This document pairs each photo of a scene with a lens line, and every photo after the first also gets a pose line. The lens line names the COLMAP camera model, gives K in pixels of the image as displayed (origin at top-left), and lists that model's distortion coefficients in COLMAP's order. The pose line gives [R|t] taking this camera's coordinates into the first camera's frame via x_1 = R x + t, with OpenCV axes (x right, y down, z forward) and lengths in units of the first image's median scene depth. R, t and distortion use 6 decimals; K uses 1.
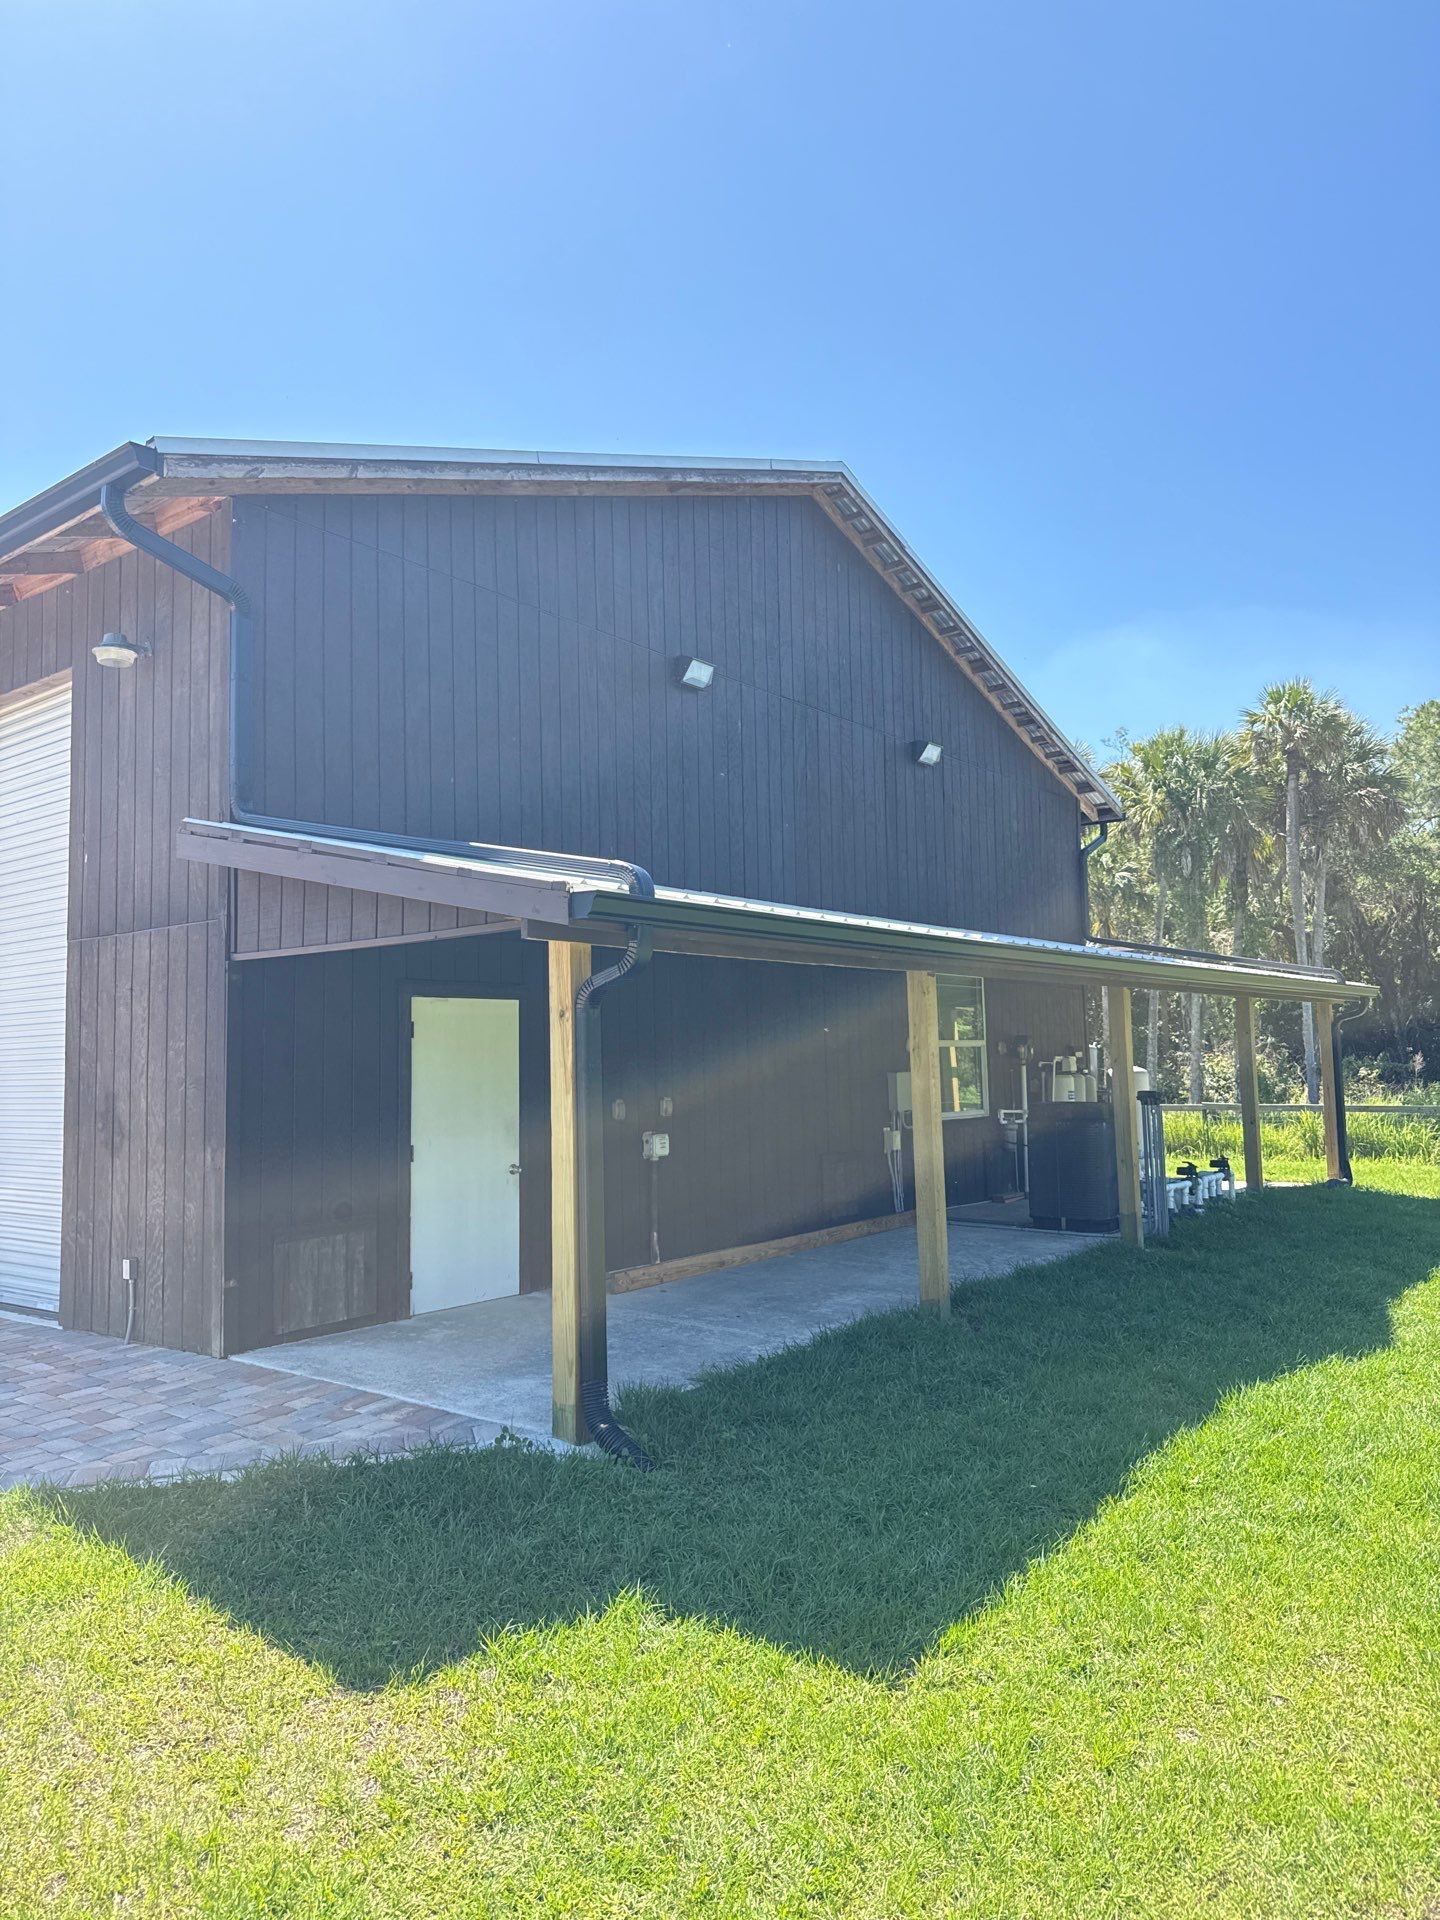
lens RADIAL K [[1338.7, 0, 725.2], [0, 1338.7, 956.0], [0, 0, 1]] dist [0.038734, -0.058203]
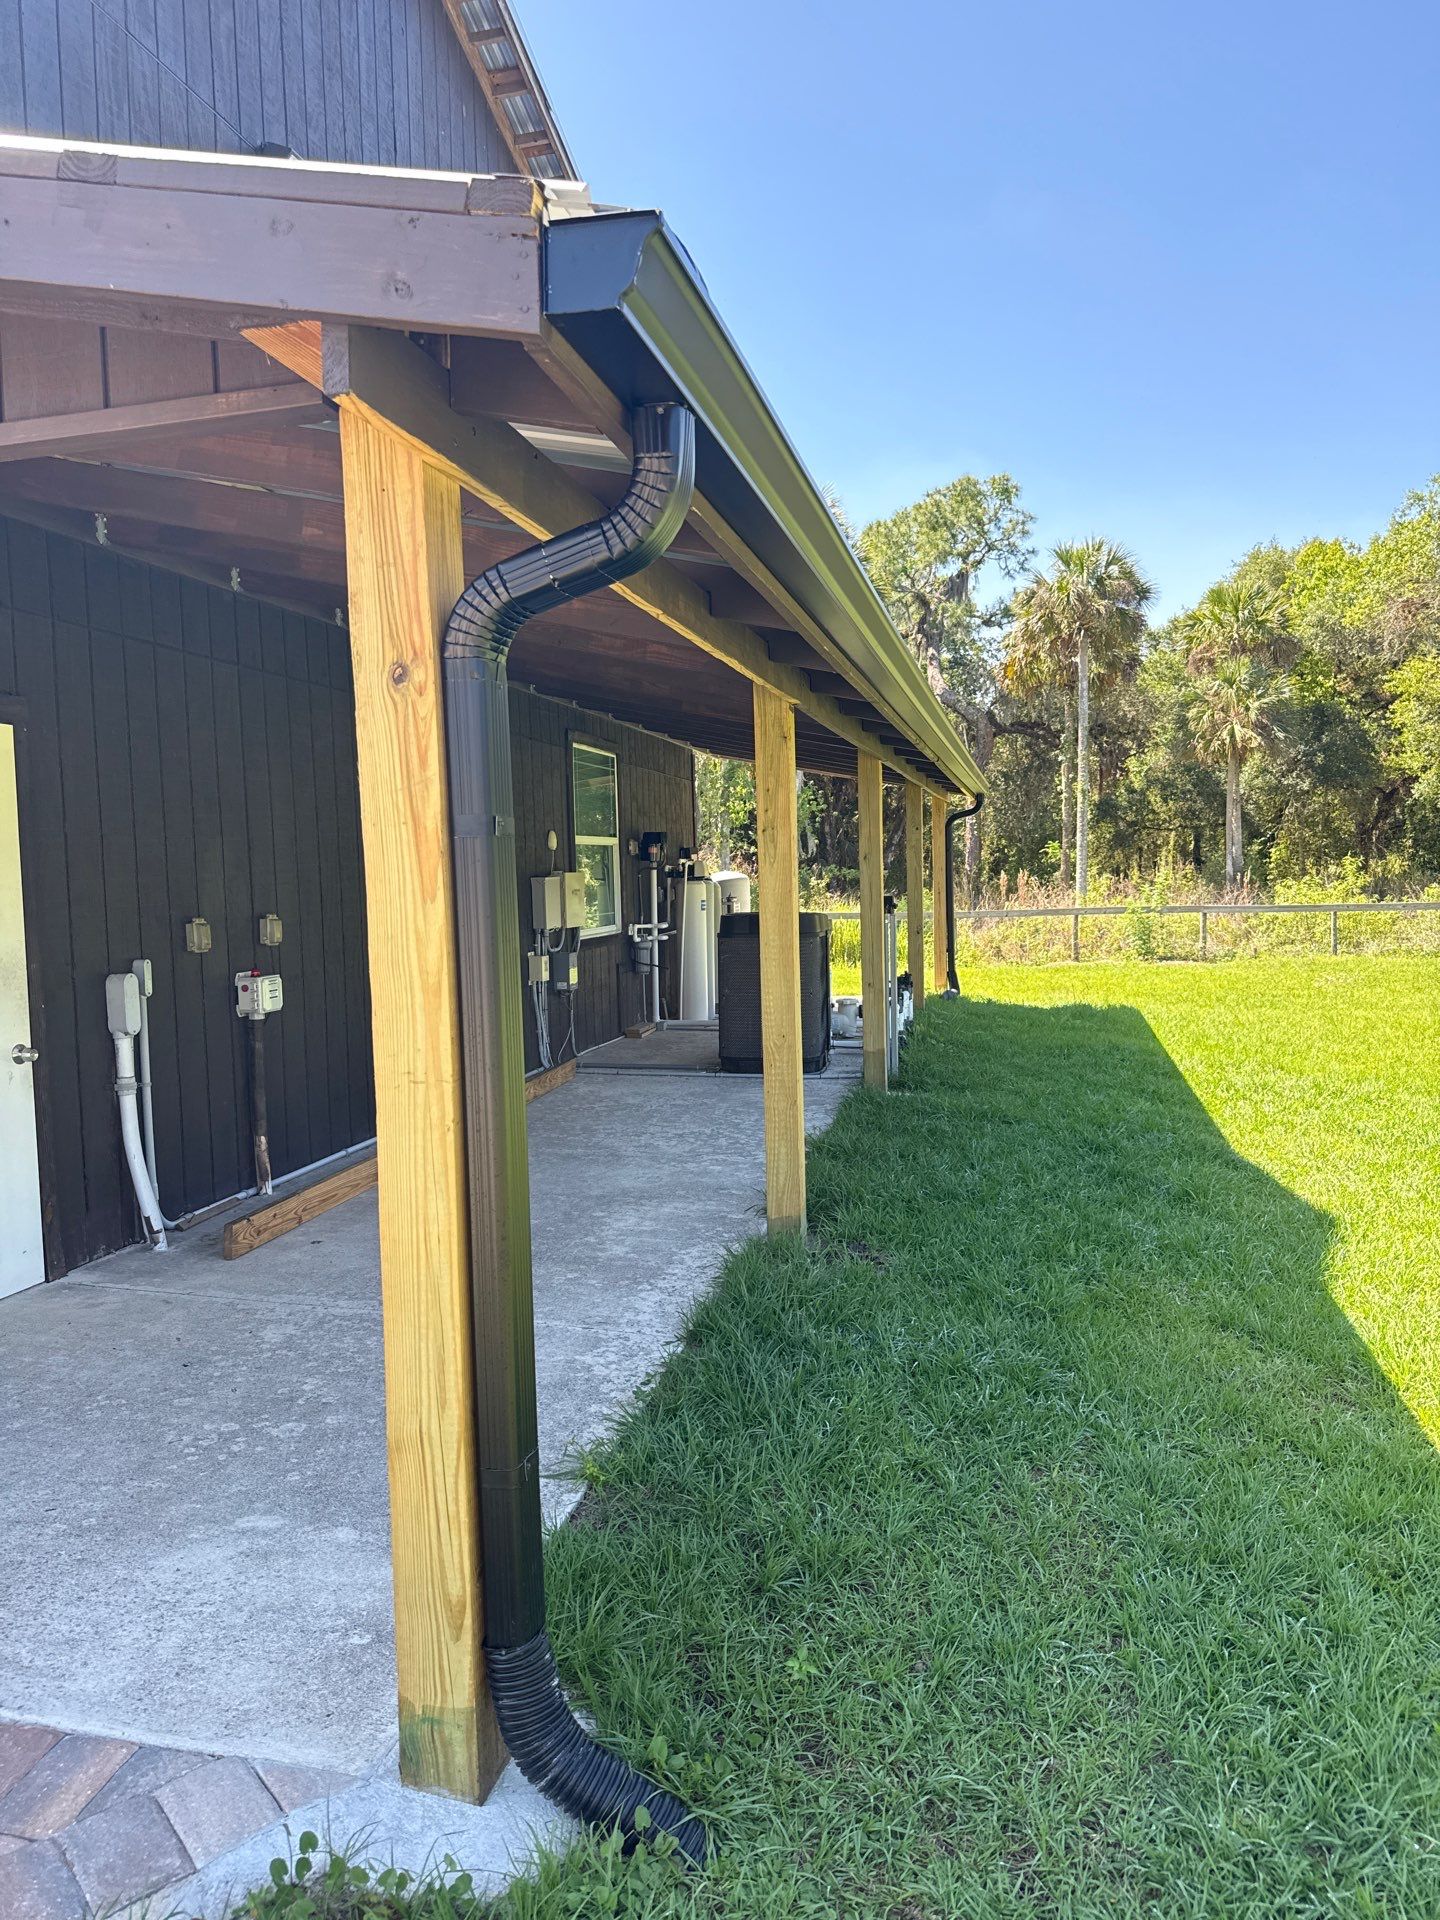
lens RADIAL K [[1338.7, 0, 713.3], [0, 1338.7, 970.9], [0, 0, 1]] dist [0.038734, -0.058203]
pose [[0.911388, -0.035236, 0.410036, -0.144716], [-0.025537, 0.989566, 0.141797, 0.051110], [-0.410754, -0.139704, 0.900979, 0.476462]]
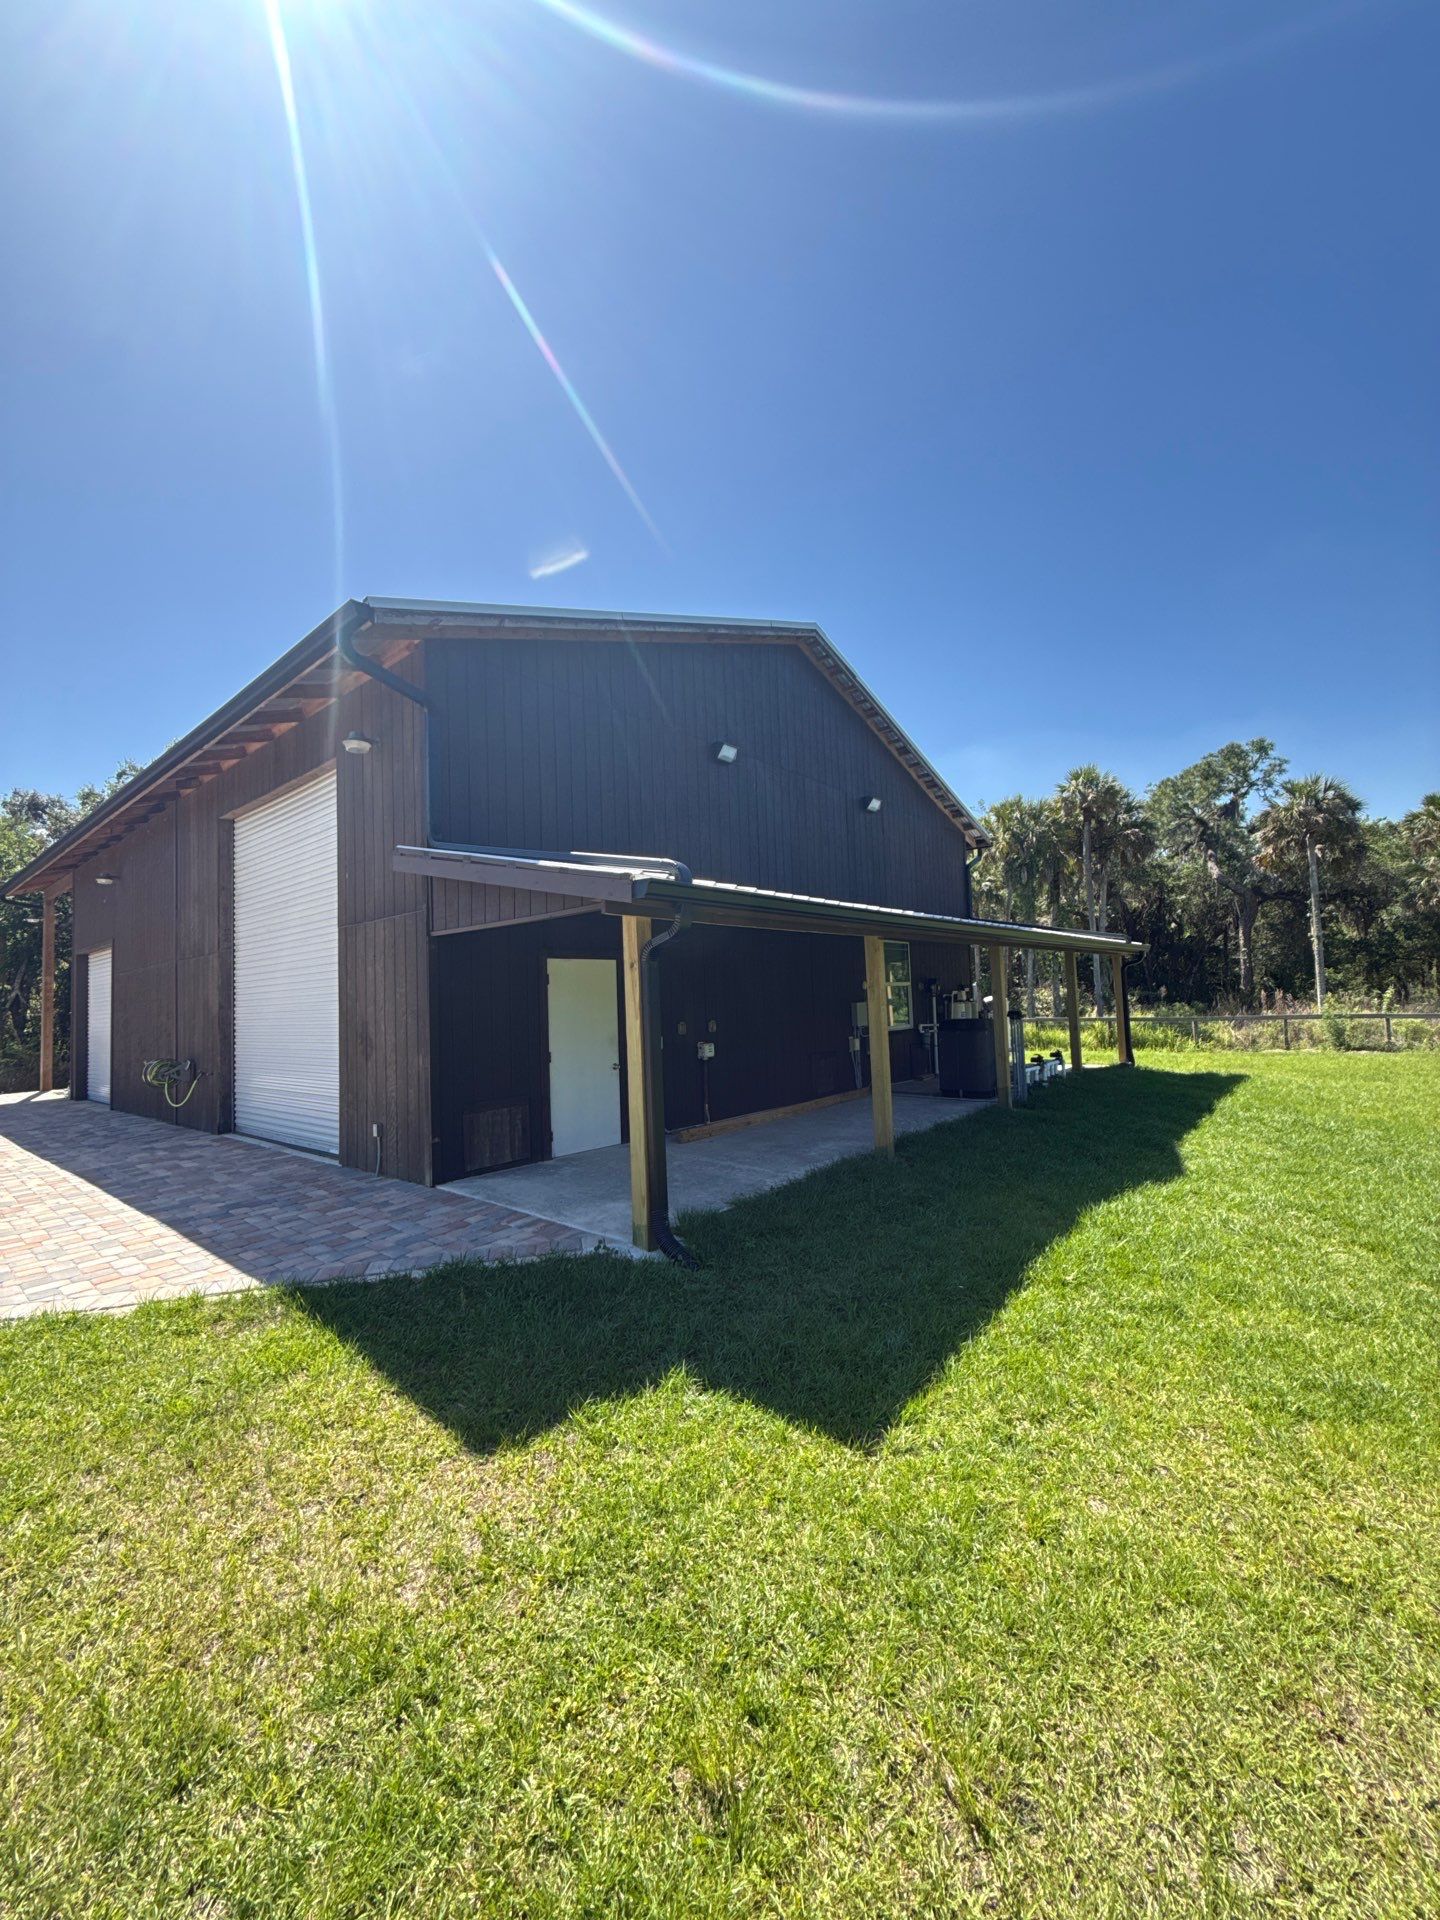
lens RADIAL K [[759.1, 0, 716.4], [0, 759.1, 963.4], [0, 0, 1]] dist [-0.008379, 0.000211]
pose [[0.998648, -0.017040, -0.049108, 0.008864], [0.018652, 0.999296, 0.032564, 0.011673], [0.048519, -0.033436, 0.998262, 0.123452]]
